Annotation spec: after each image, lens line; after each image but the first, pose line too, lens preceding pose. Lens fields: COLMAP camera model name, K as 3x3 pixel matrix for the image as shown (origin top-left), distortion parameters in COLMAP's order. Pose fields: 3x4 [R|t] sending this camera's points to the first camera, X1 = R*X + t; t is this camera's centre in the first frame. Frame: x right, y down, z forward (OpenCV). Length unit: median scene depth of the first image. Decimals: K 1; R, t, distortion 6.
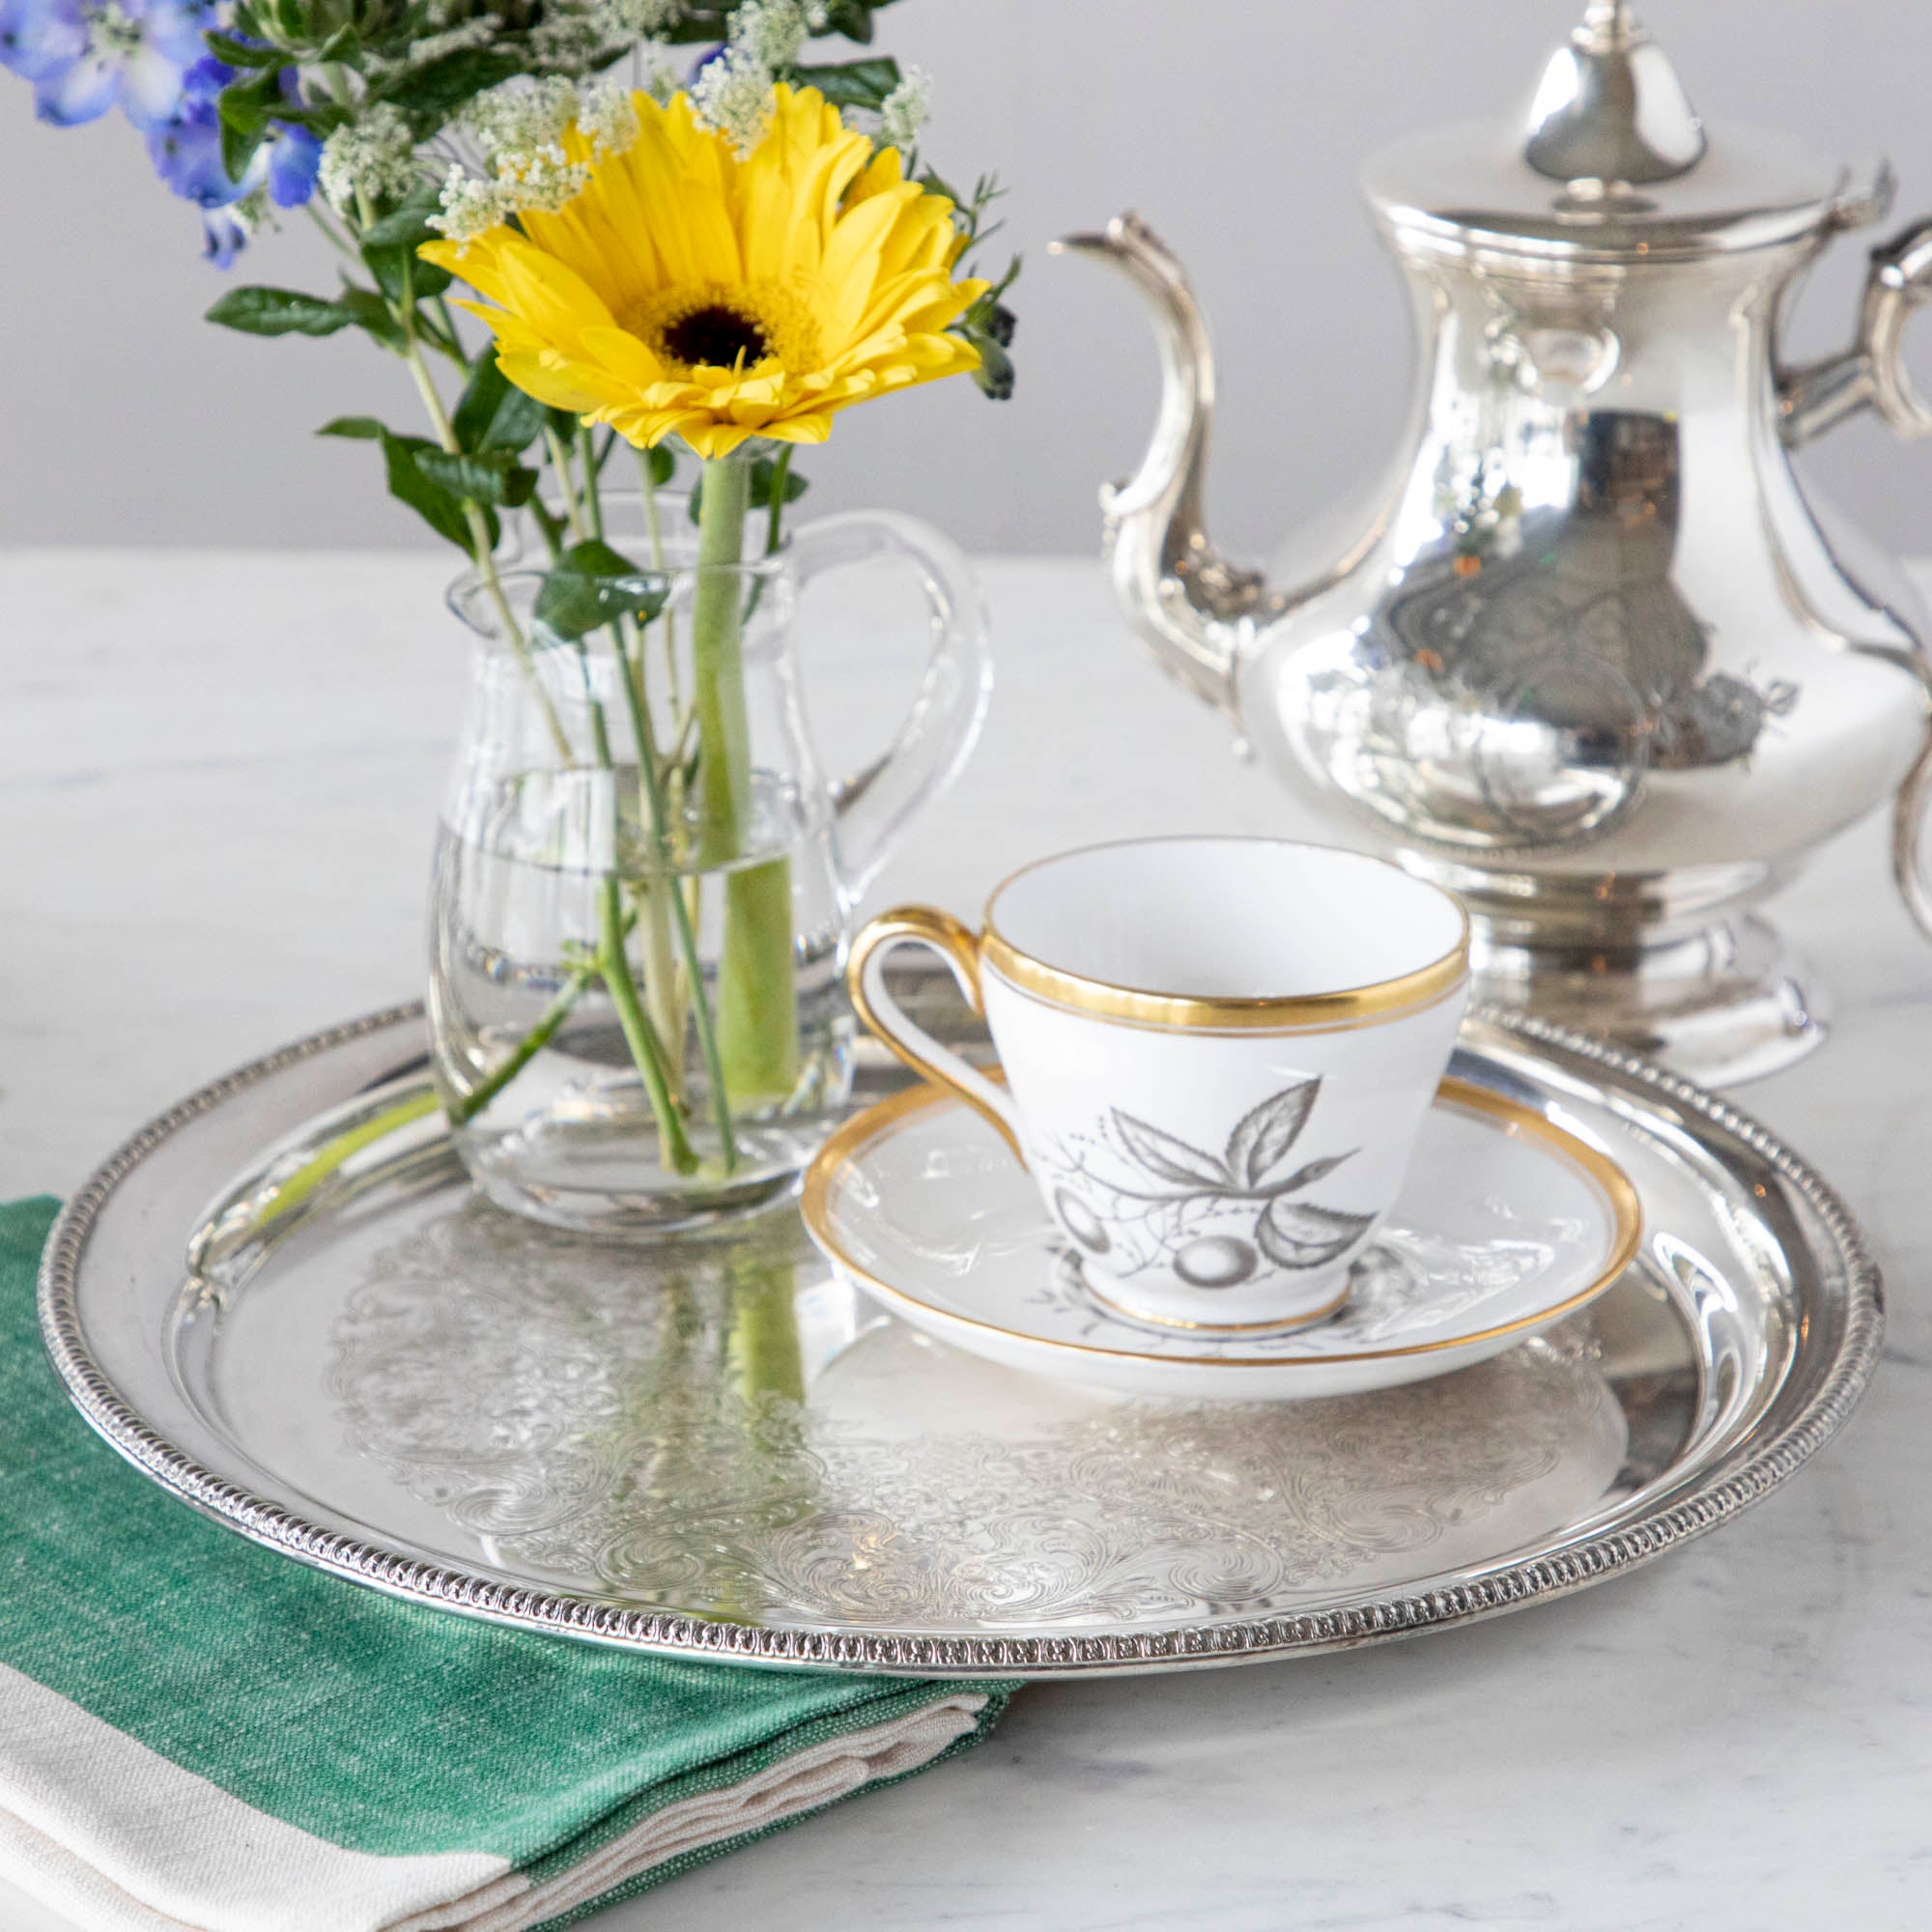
lens RADIAL K [[3960.3, 0, 880.5], [0, 3960.3, 708.0], [0, 0, 1]] dist [0.028793, 0.011742]
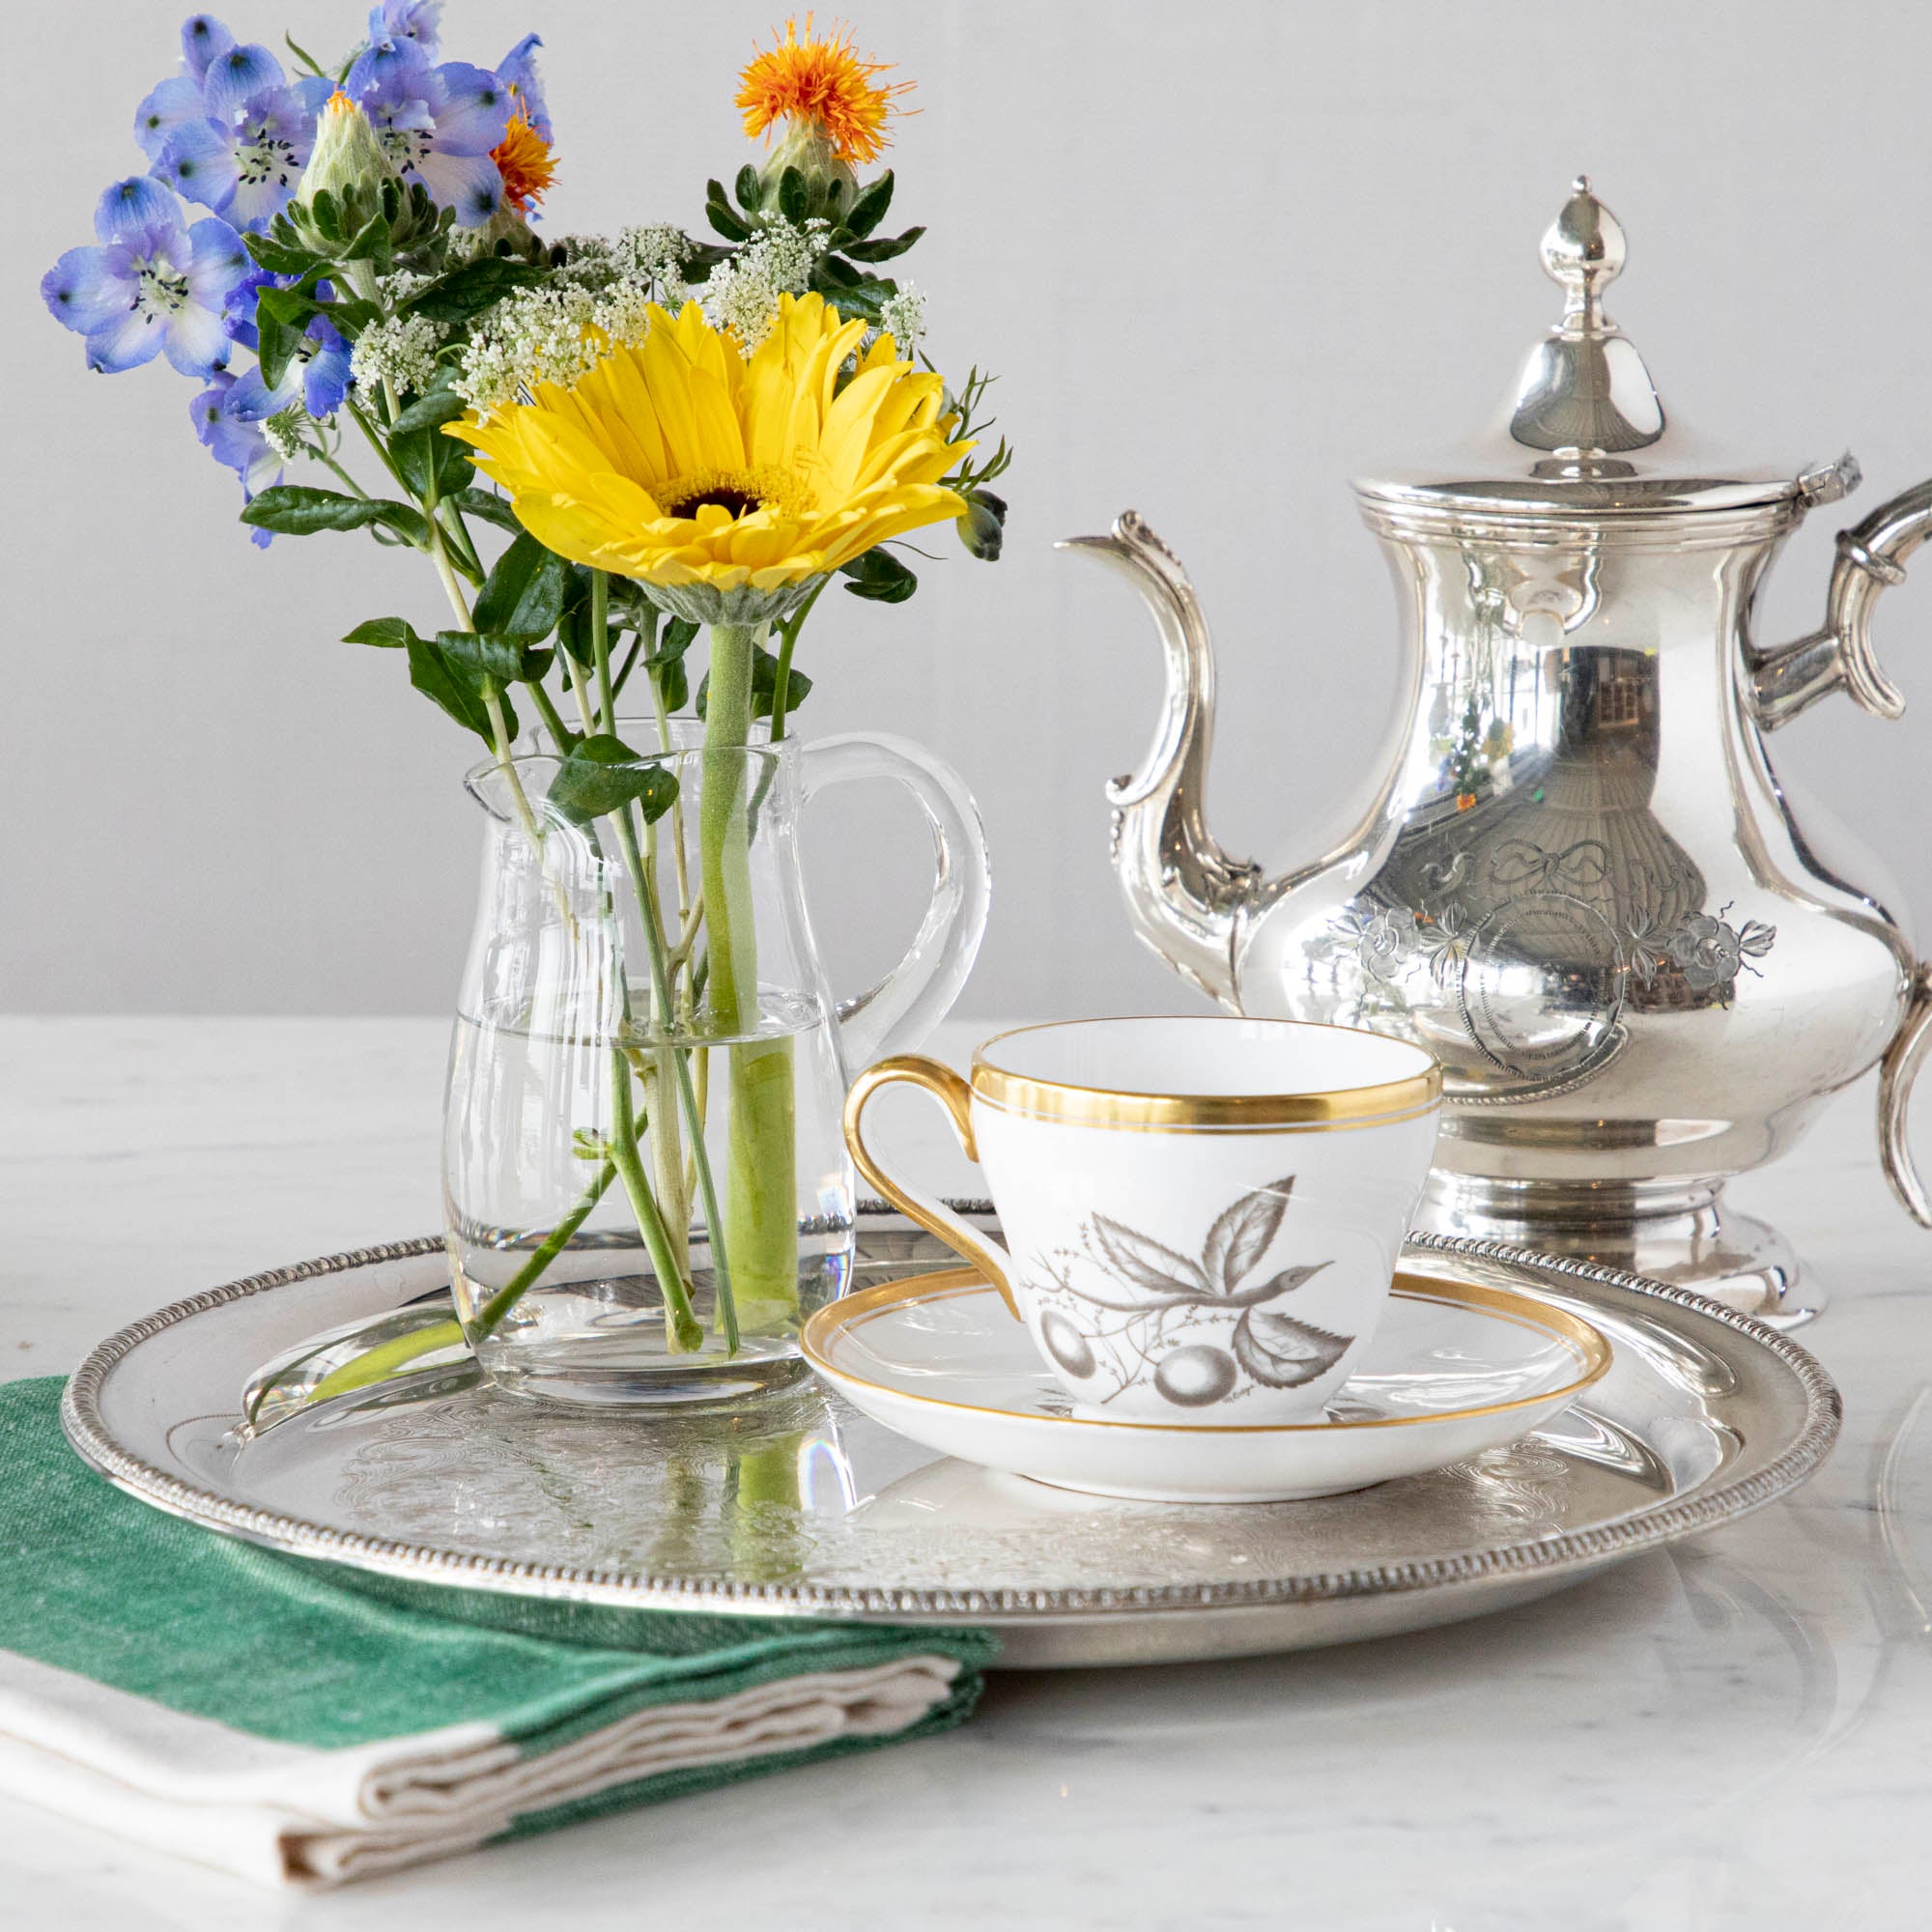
lens RADIAL K [[4049.5, 0, 882.3], [0, 4049.5, 939.3], [0, 0, 1]] dist [-0.012375, 0.063153]
pose [[0.999915, 0.000873, -0.013014, 0.015847], [-0.002279, 0.994098, -0.108457, 0.137385], [0.012842, 0.108478, 0.994016, -0.063602]]
